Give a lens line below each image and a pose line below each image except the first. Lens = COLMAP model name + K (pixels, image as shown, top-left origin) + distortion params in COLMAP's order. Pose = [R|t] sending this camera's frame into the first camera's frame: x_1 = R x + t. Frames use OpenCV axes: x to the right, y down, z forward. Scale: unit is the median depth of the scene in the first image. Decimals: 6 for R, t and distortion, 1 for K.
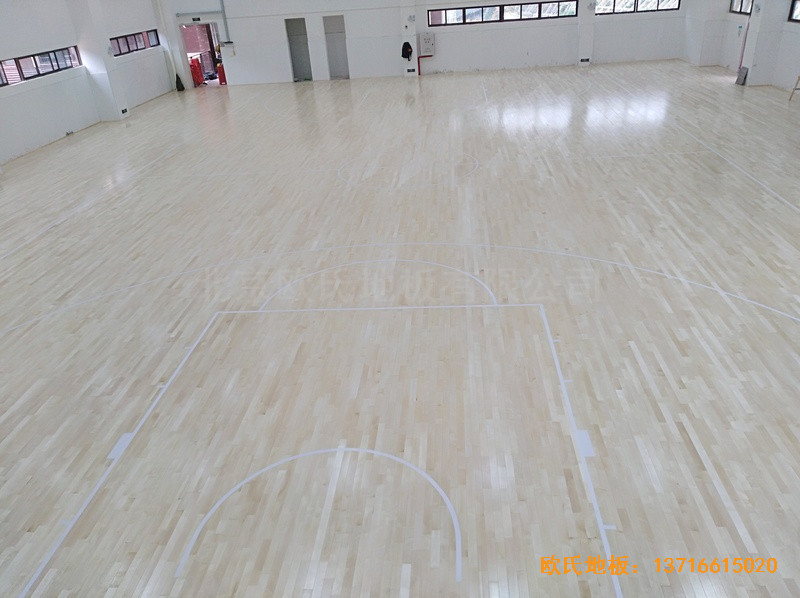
lens RADIAL K [[616.1, 0, 404.8], [0, 616.1, 299.9], [0, 0, 1]] dist [0.054426, -0.075976]
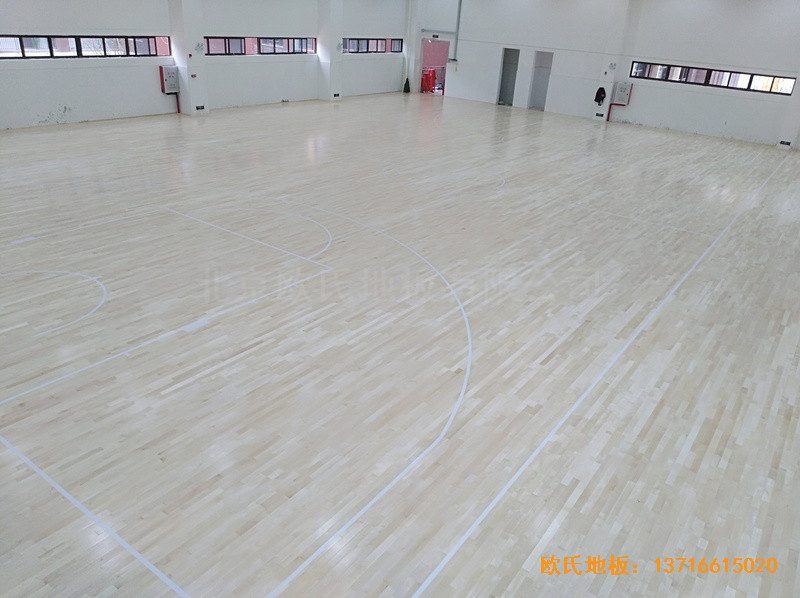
lens RADIAL K [[616.1, 0, 404.8], [0, 616.1, 299.9], [0, 0, 1]] dist [0.054426, -0.075976]
pose [[0.842265, 0.332434, -0.424355, 0.767547], [-0.351404, 0.935553, 0.035430, -0.024596], [0.408784, 0.119279, 0.904803, -0.053755]]
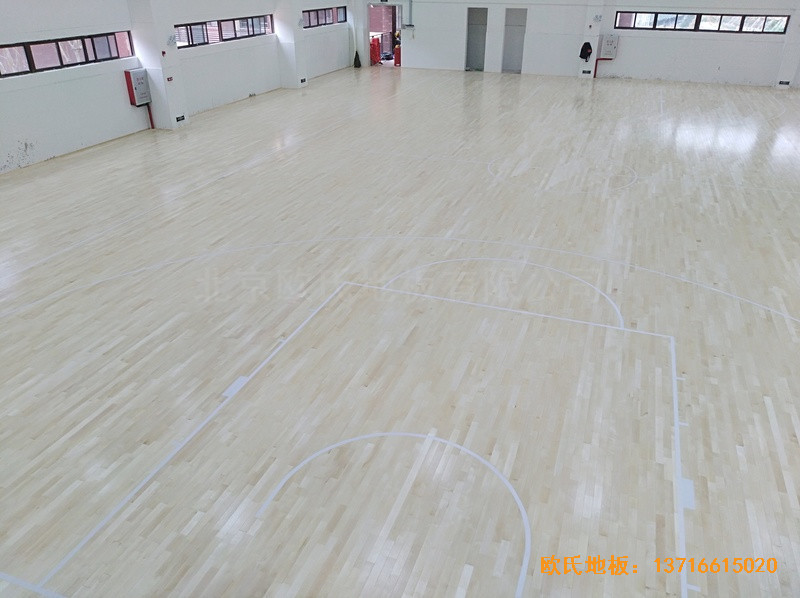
lens RADIAL K [[616.1, 0, 404.8], [0, 616.1, 299.9], [0, 0, 1]] dist [0.054426, -0.075976]
pose [[0.960124, 0.188499, -0.206470, 0.014154], [-0.185972, 0.982042, 0.031763, -0.002081], [0.208750, 0.007901, 0.977937, 0.001532]]
